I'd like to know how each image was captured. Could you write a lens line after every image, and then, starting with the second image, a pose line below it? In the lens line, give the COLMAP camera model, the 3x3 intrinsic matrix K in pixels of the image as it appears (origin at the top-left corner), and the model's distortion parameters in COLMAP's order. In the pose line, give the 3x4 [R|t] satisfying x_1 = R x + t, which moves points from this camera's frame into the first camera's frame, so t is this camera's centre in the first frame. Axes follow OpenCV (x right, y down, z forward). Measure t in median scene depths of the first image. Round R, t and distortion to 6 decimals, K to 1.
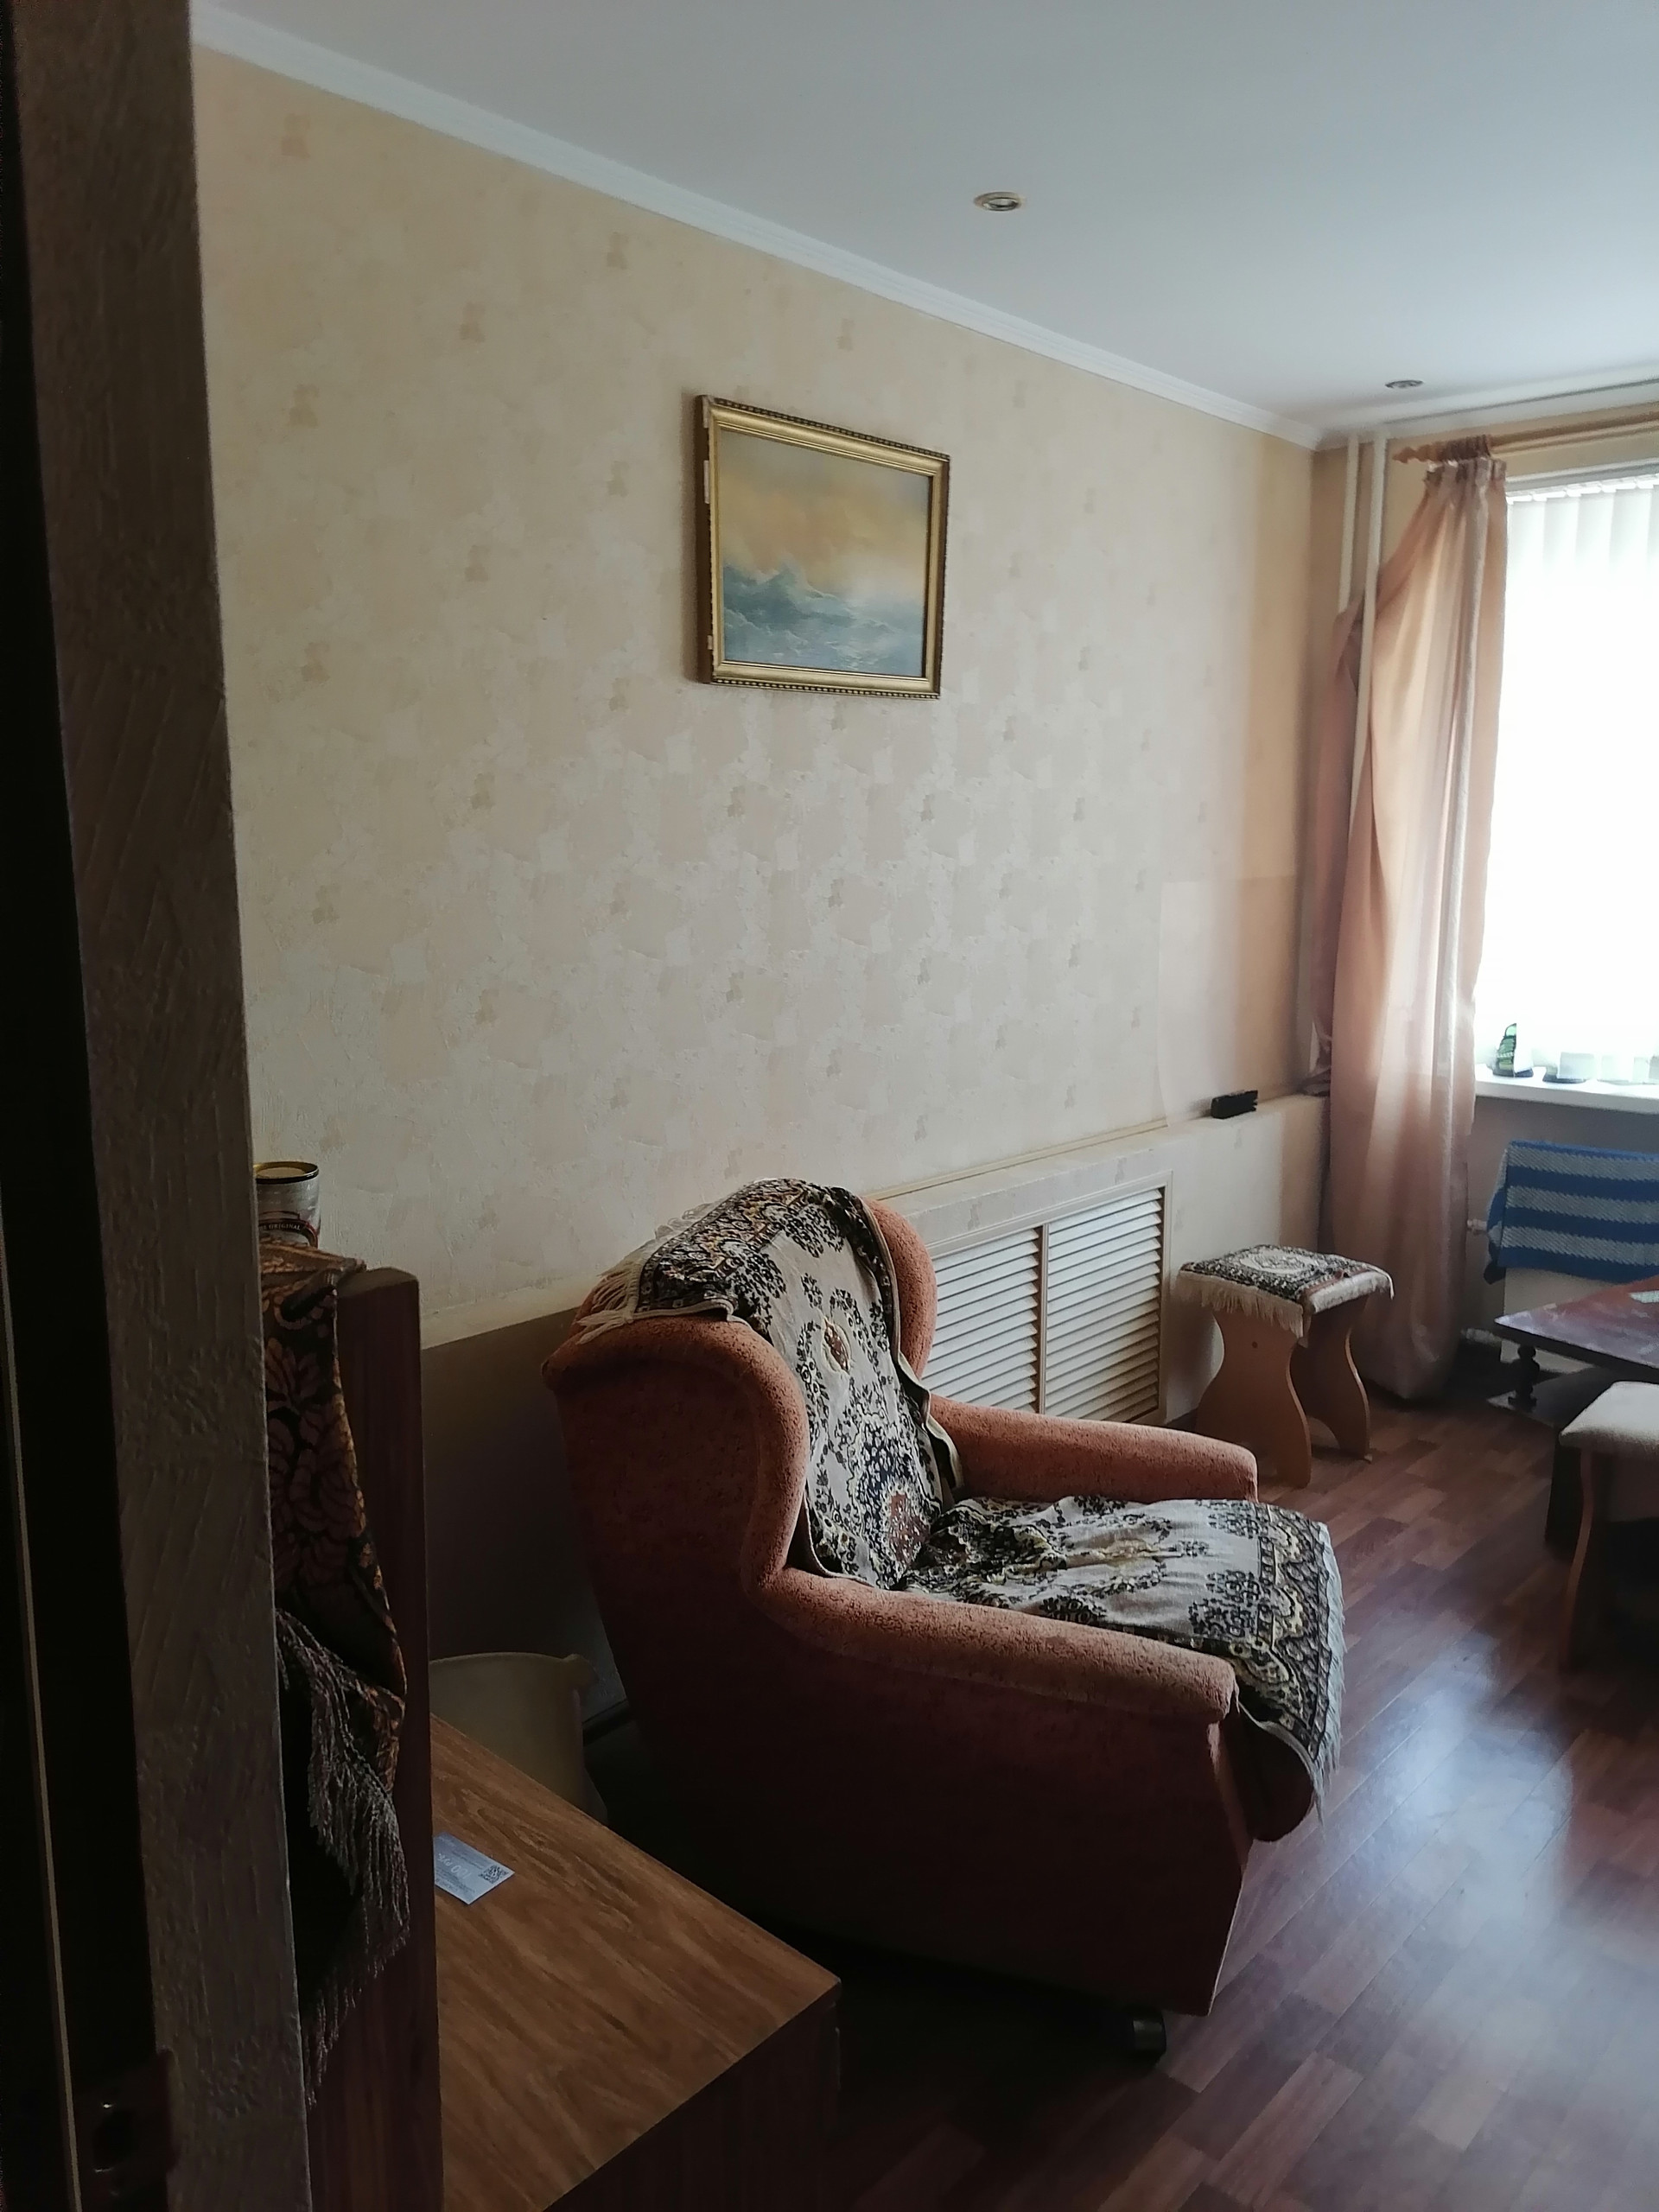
lens RADIAL K [[1668.4, 0, 829.5], [0, 1668.4, 1106.0], [0, 0, 1]] dist [0.132916, -0.182388]
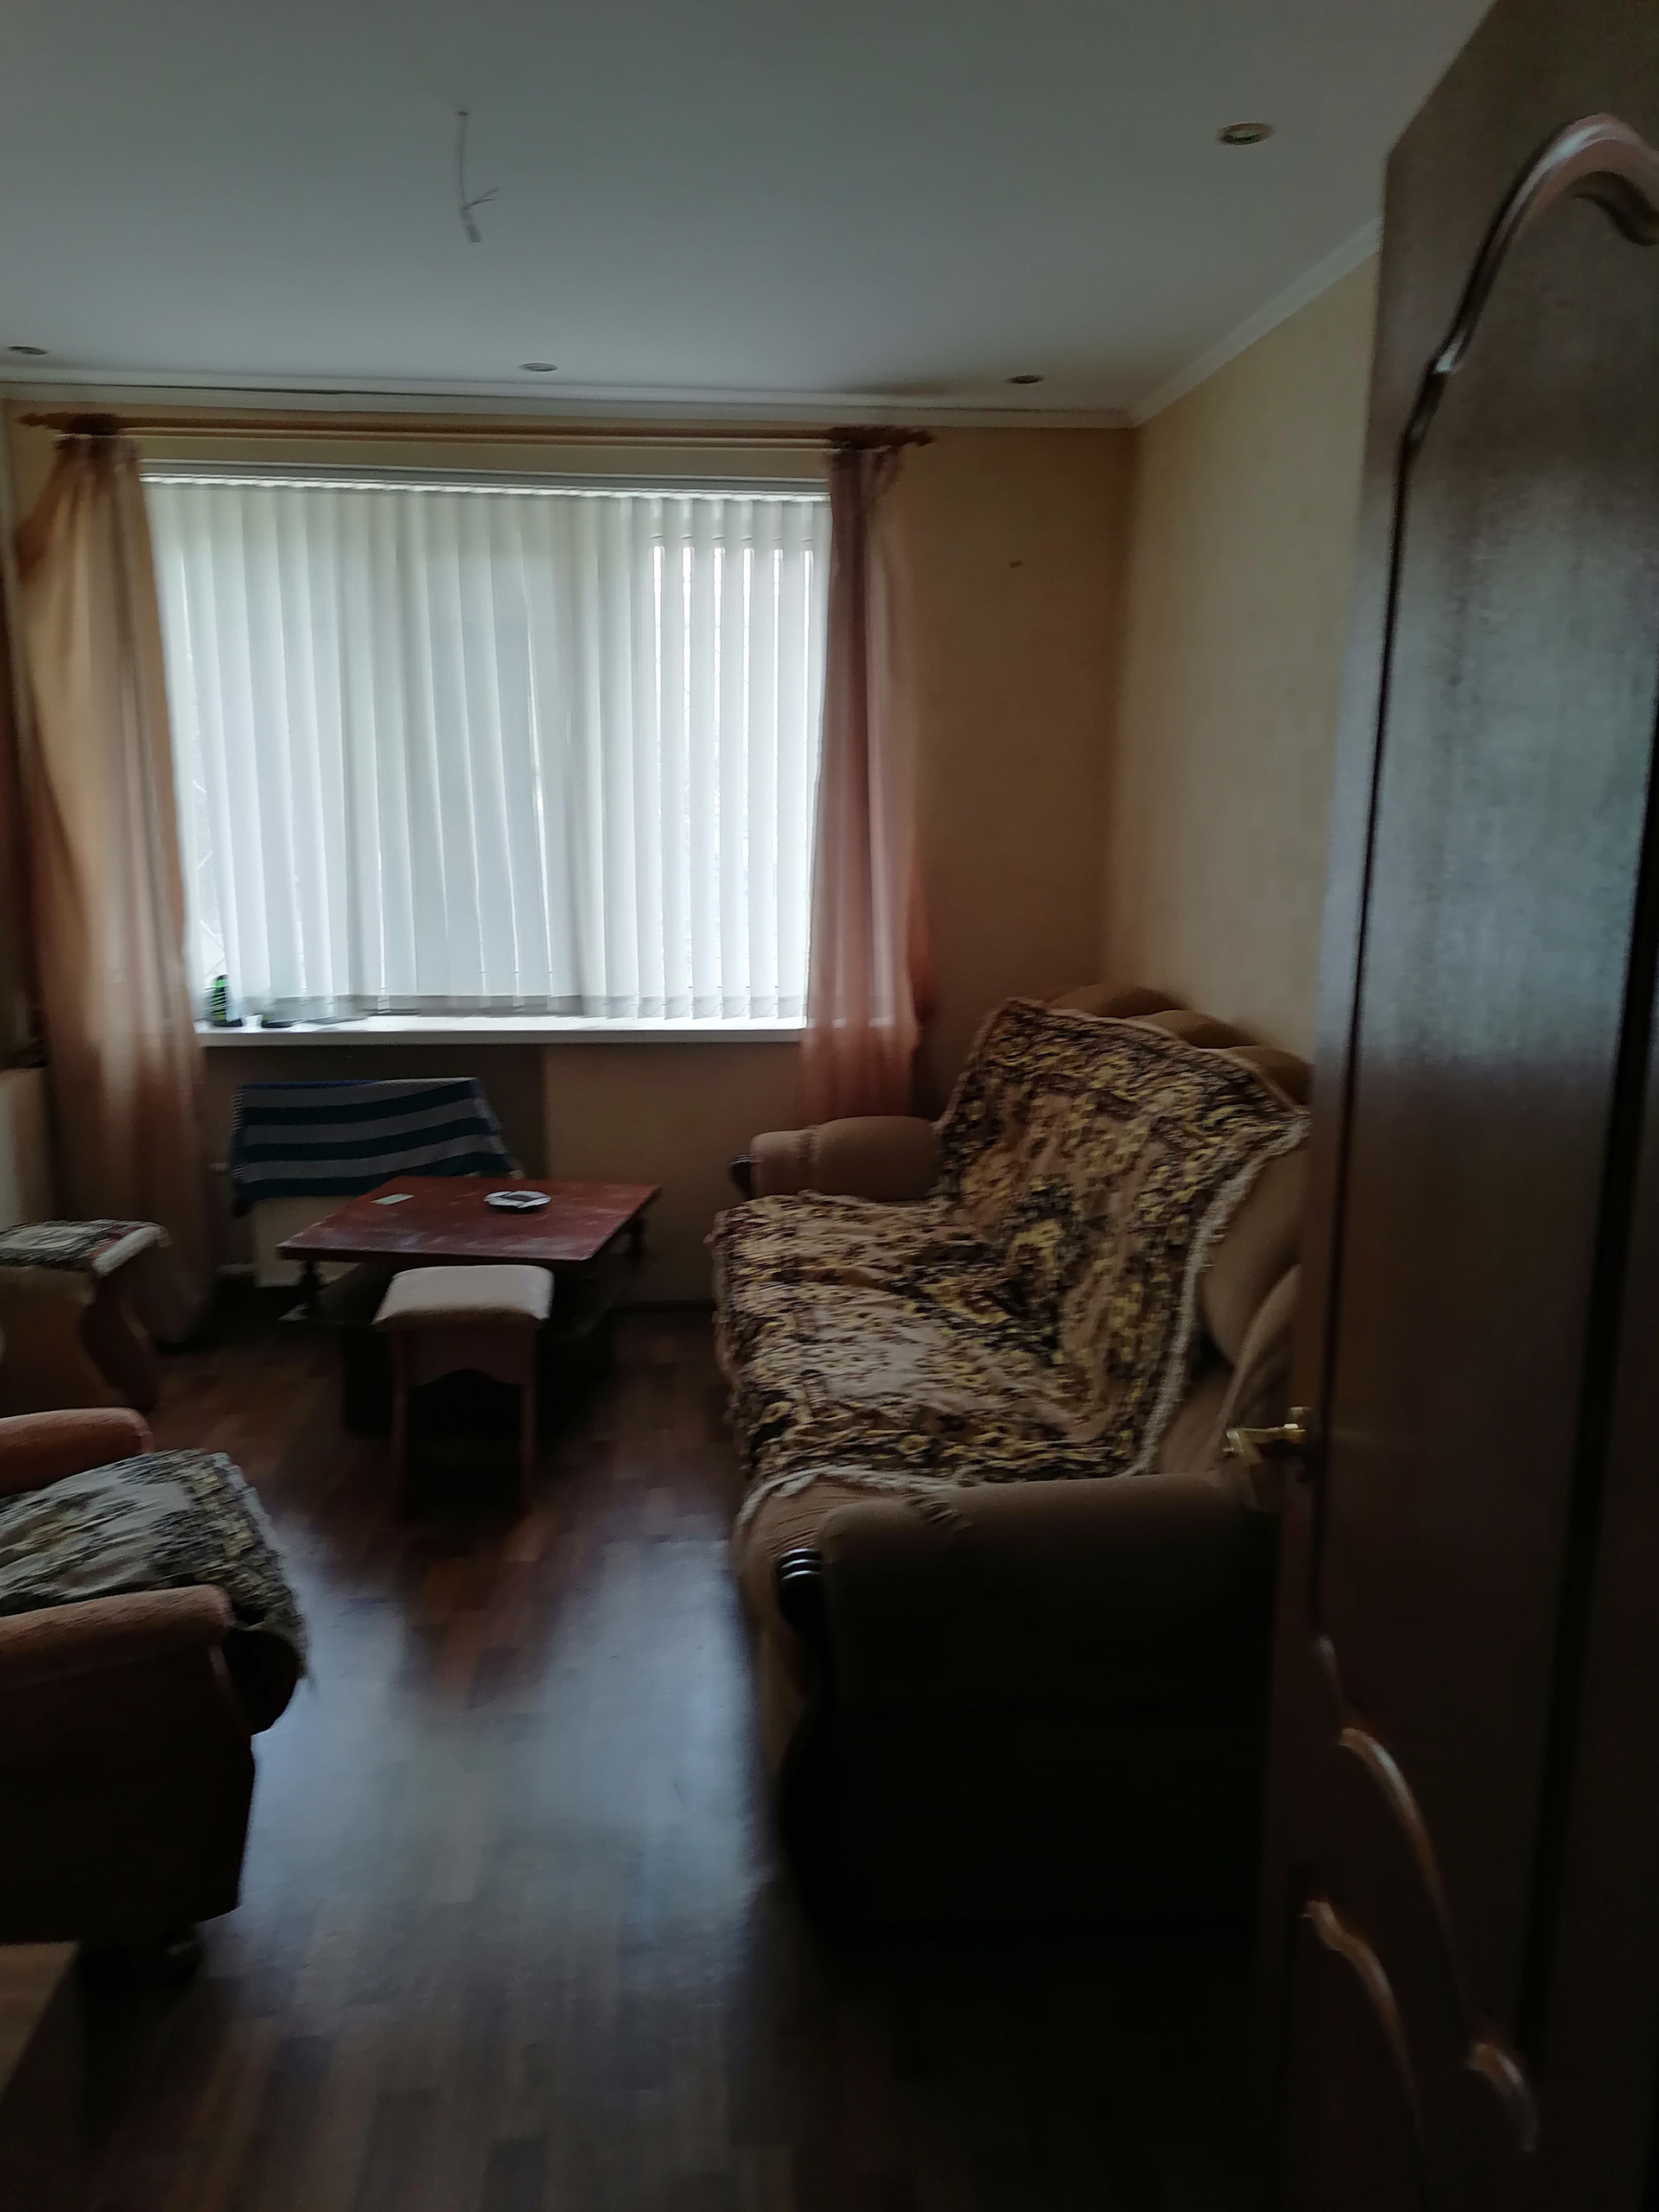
lens RADIAL K [[1668.4, 0, 829.5], [0, 1668.4, 1106.0], [0, 0, 1]] dist [0.132916, -0.182388]
pose [[0.681543, -0.140375, 0.718188, -0.127199], [0.123225, 0.989429, 0.076453, -0.002508], [-0.721328, 0.036393, 0.691636, -0.017446]]
